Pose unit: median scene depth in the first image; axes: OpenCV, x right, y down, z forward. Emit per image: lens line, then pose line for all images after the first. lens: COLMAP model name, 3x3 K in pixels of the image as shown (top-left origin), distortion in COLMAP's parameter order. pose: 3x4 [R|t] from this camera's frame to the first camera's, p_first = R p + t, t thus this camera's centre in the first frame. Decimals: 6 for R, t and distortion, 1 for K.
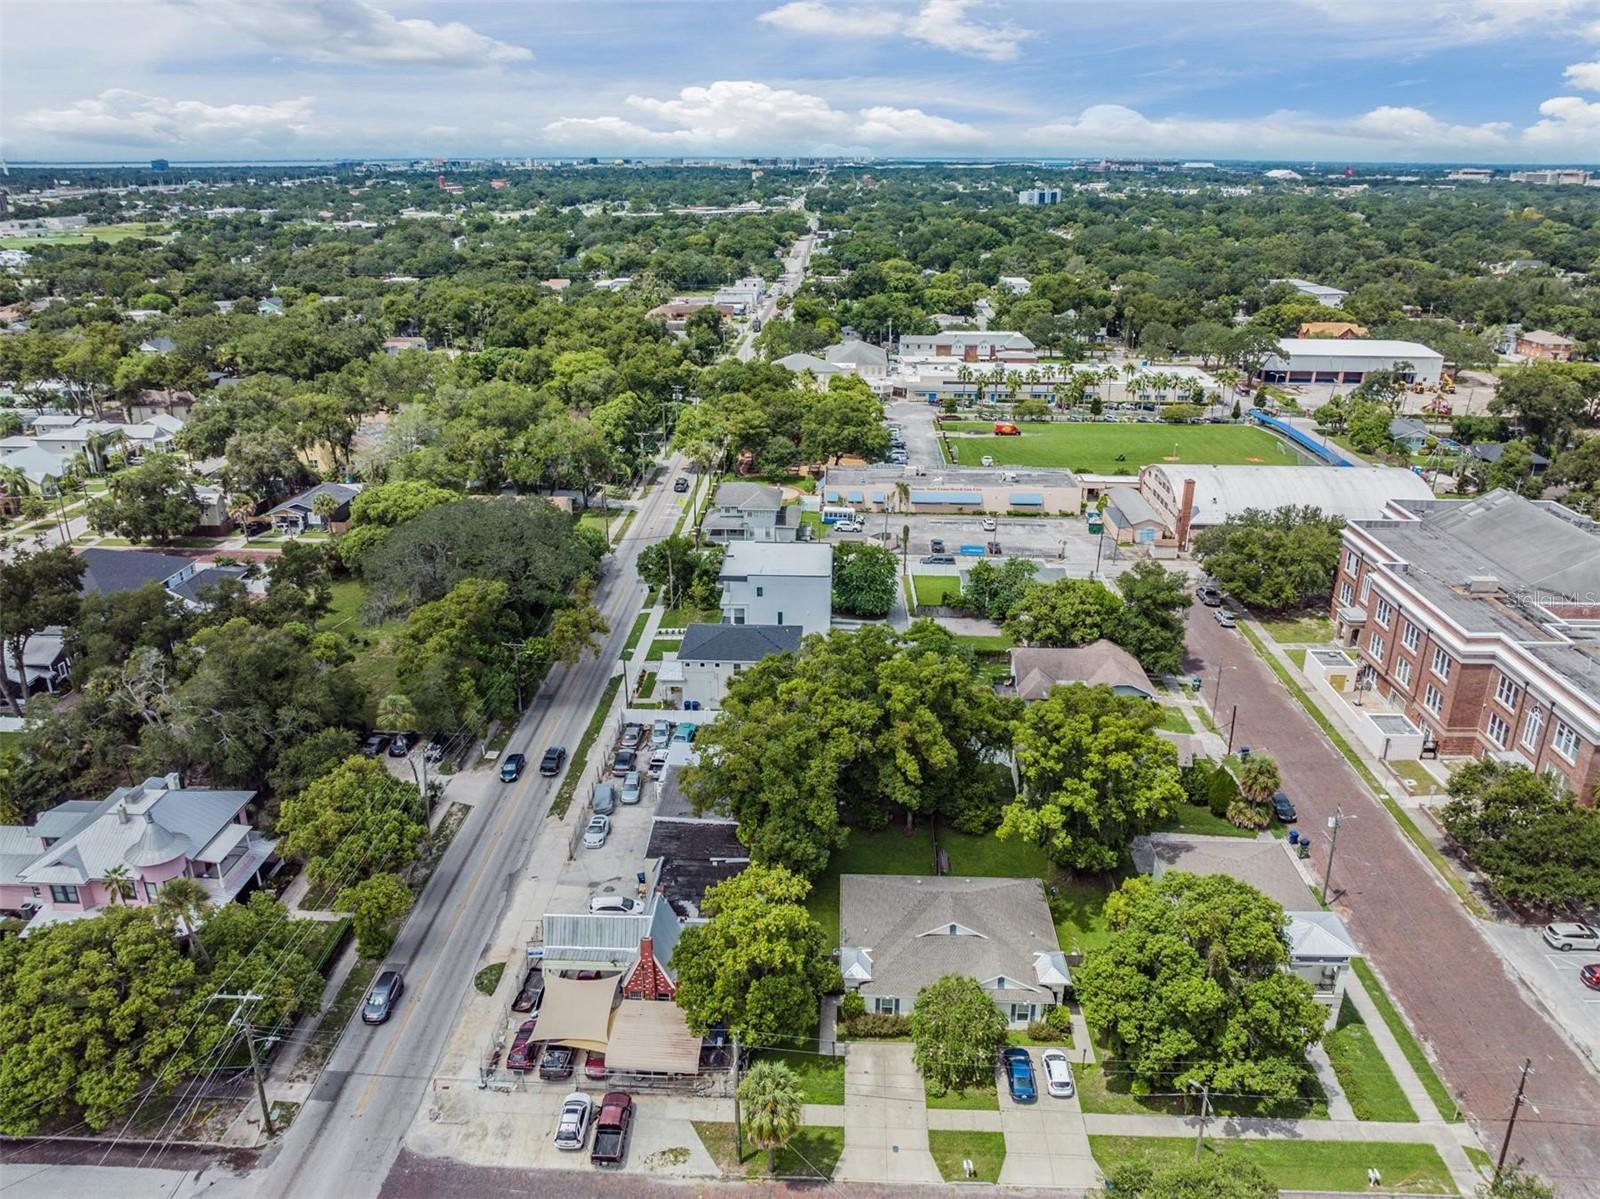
lens RADIAL K [[1131.0, 0, 823.1], [0, 1131.0, 593.9], [0, 0, 1]] dist [-0.028773, -0.000414]
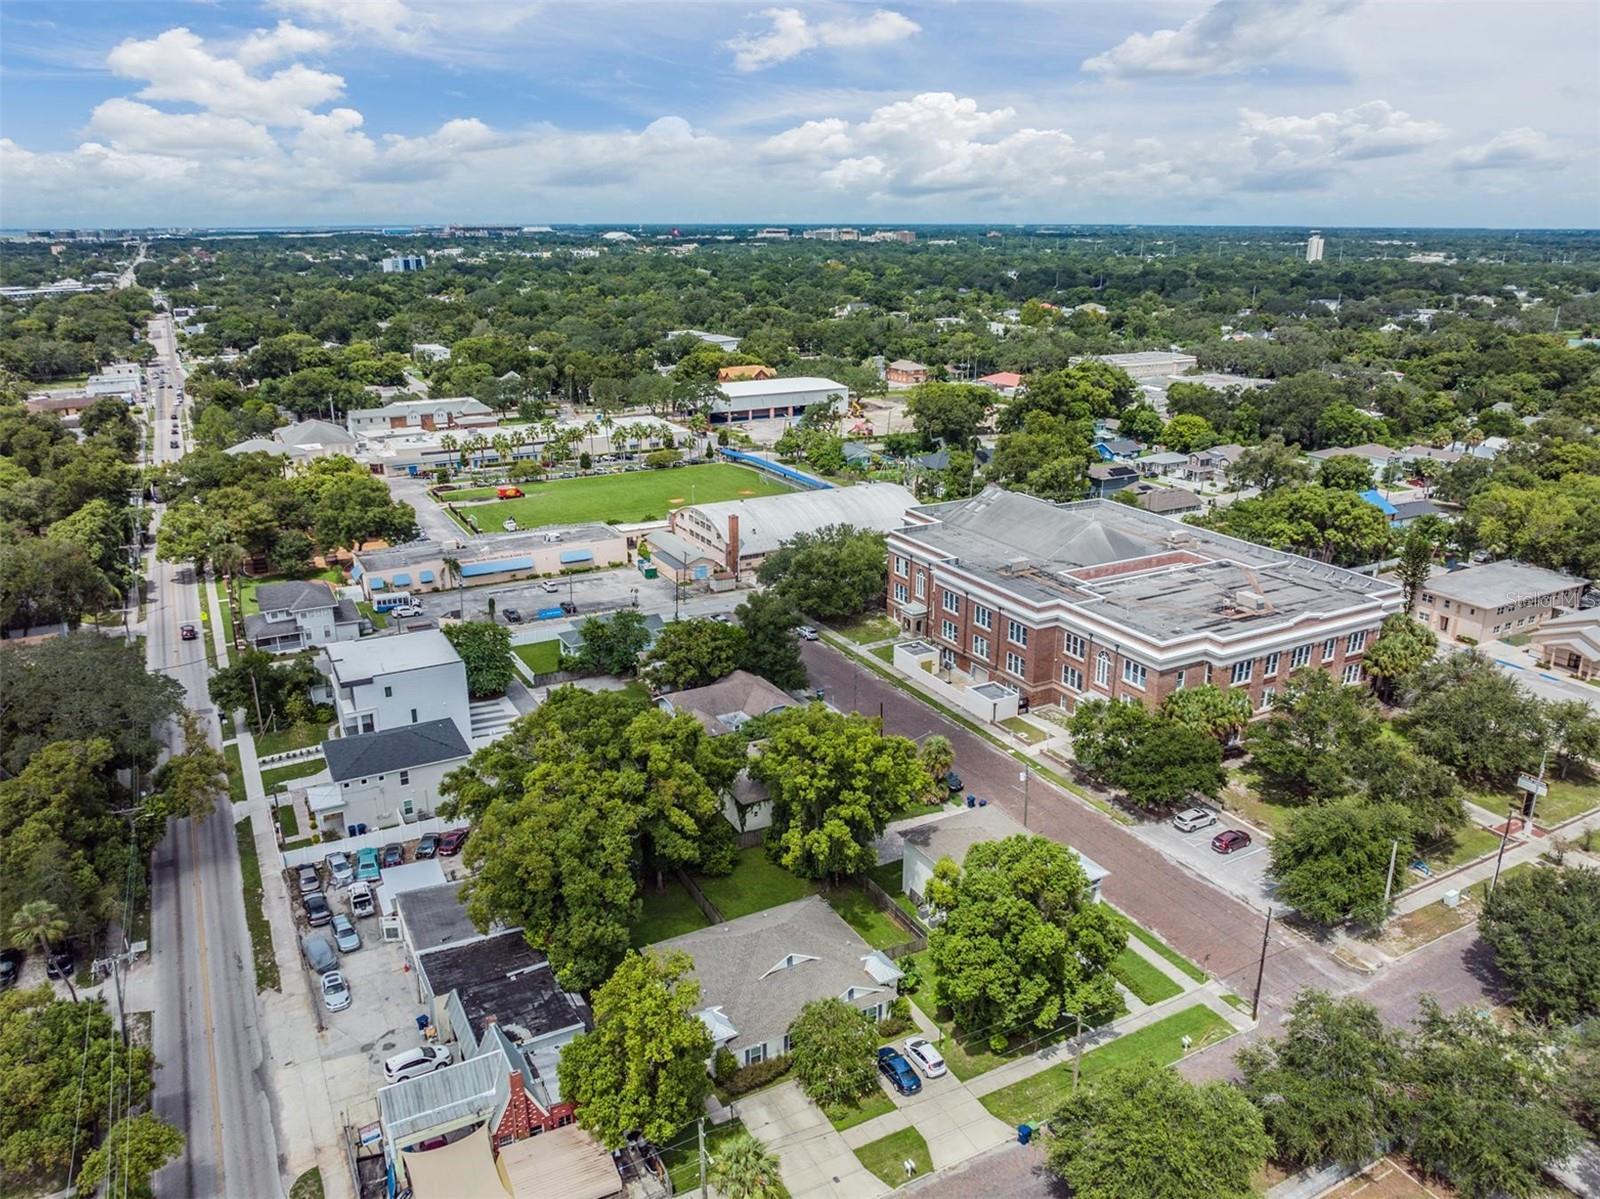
lens RADIAL K [[1120.5, 0, 800.0], [0, 1120.5, 599.5], [0, 0, 1]] dist [-0.035179, 0.008820]
pose [[0.866993, -0.162280, 0.471156, -0.138940], [0.183161, 0.983082, 0.001561, -0.012008], [-0.463438, 0.084944, 0.882049, 0.032453]]
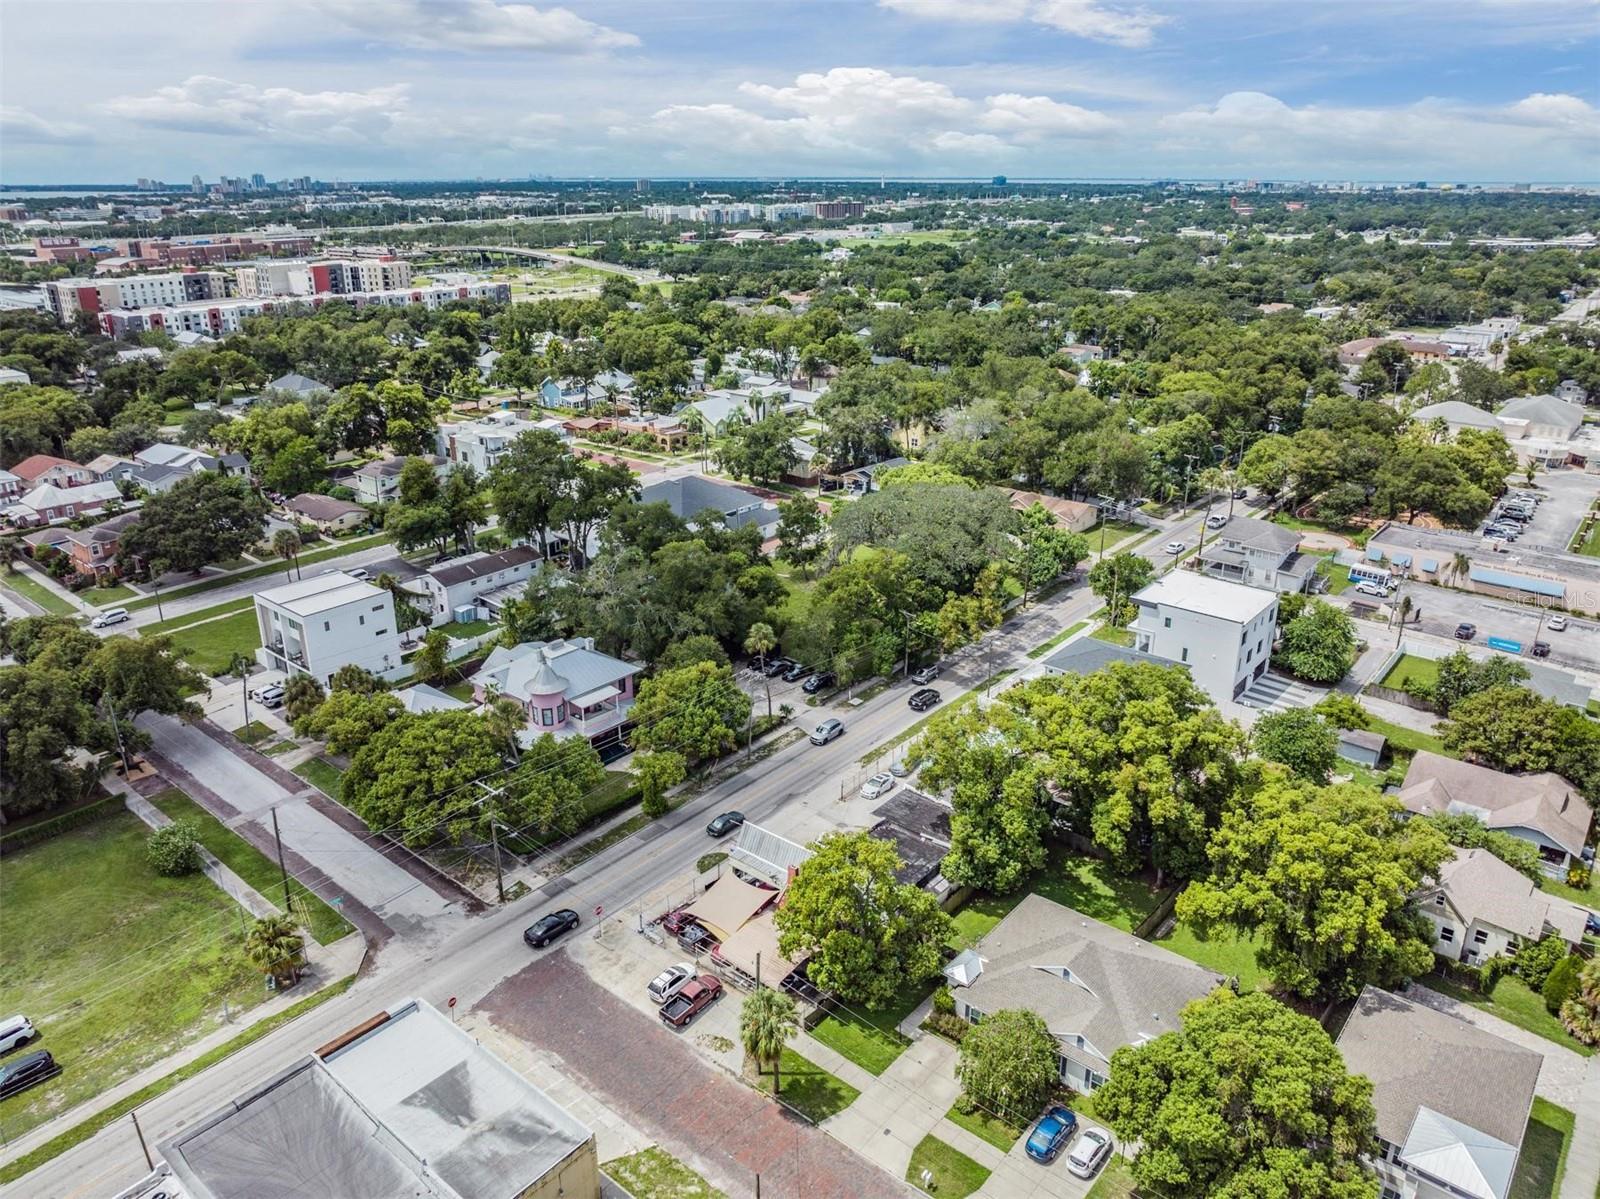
lens RADIAL K [[1111.9, 0, 841.0], [0, 1111.9, 636.9], [0, 0, 1]] dist [-0.028812, 0.001650]
pose [[0.798724, 0.229636, -0.556154, 0.192901], [-0.216656, 0.972071, 0.090216, -0.011256], [0.561337, 0.048436, 0.826168, 0.046283]]
